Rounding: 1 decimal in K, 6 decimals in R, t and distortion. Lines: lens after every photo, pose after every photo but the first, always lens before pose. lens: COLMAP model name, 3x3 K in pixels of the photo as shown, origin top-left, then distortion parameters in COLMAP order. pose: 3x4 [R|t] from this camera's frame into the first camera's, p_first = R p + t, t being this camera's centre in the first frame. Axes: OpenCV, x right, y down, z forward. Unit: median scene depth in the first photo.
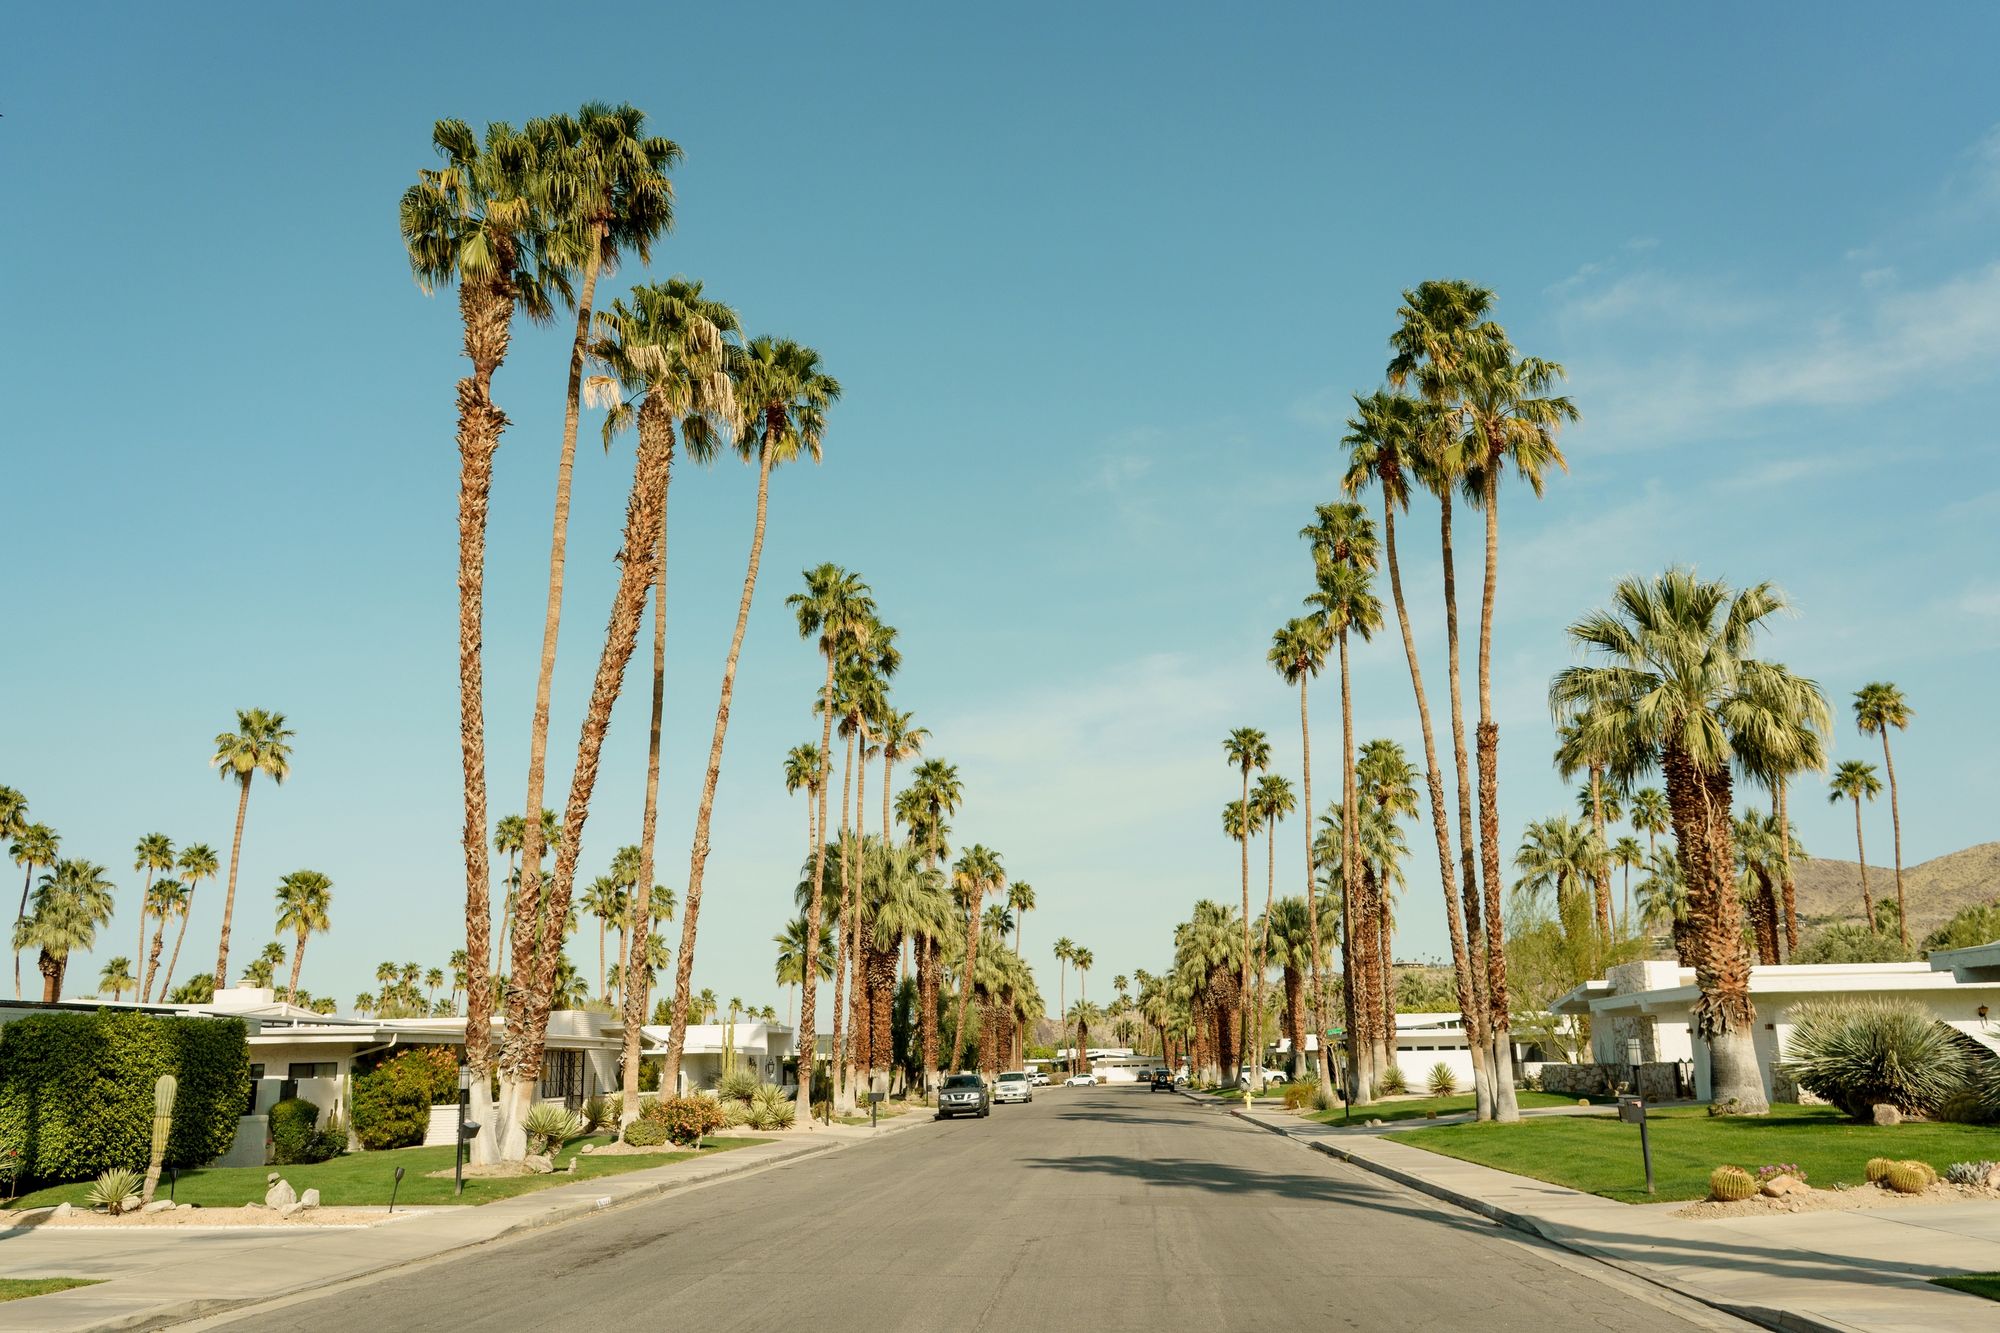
lens RADIAL K [[1759.4, 0, 1000.8], [0, 1759.4, 709.9], [0, 0, 1]] dist [0.042289, 0.004730]
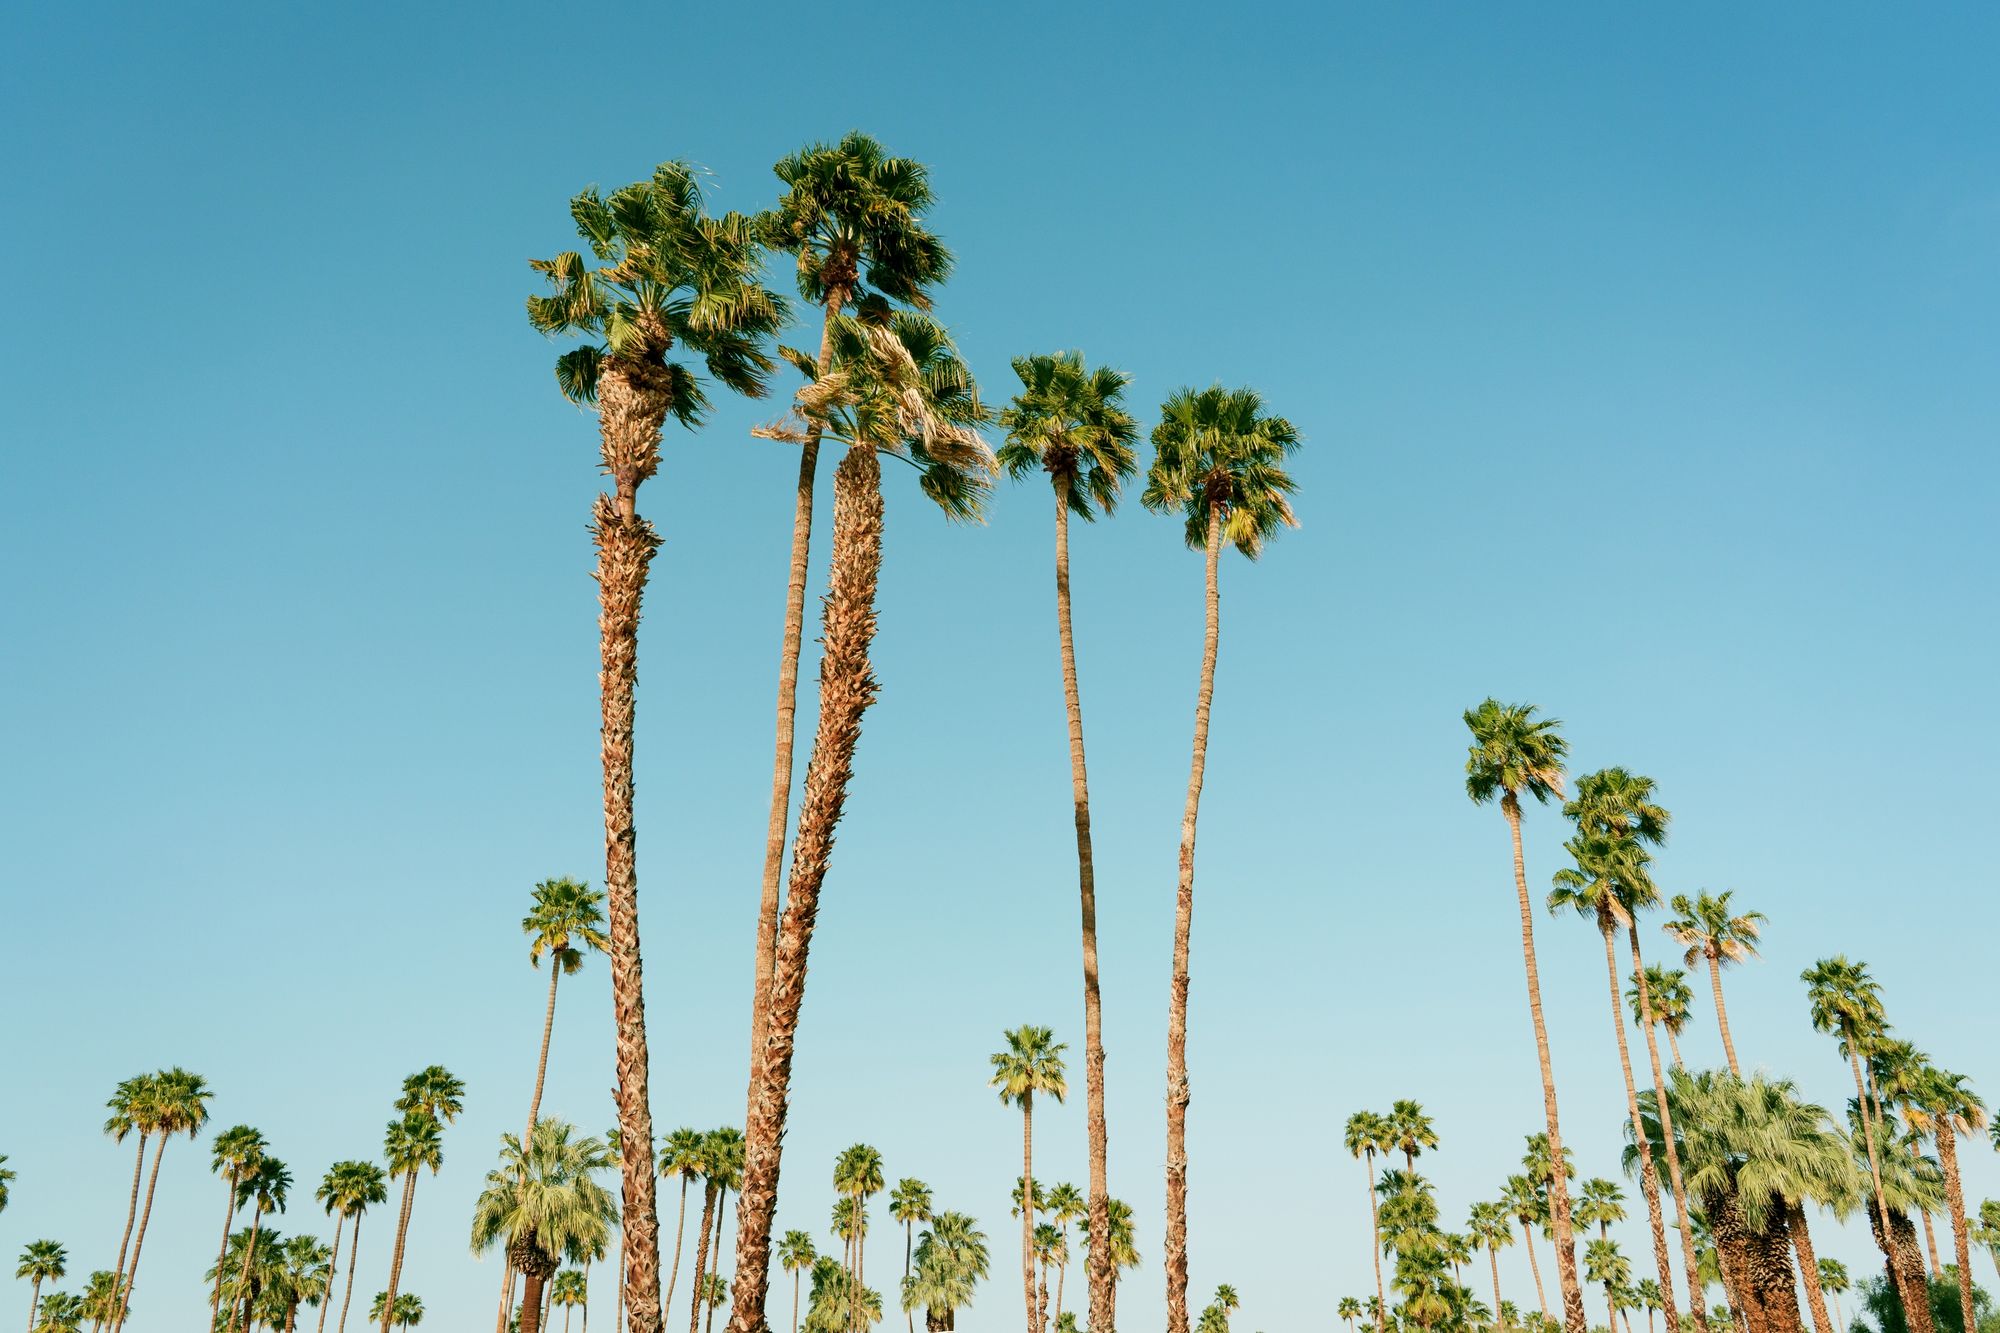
lens RADIAL K [[1759.4, 0, 1000.8], [0, 1759.4, 709.9], [0, 0, 1]] dist [0.042289, 0.004730]
pose [[0.822602, -0.246995, -0.512172, 0.088991], [0.153238, 0.963701, -0.218628, 0.040133], [0.547580, 0.101360, 0.830591, 0.202313]]
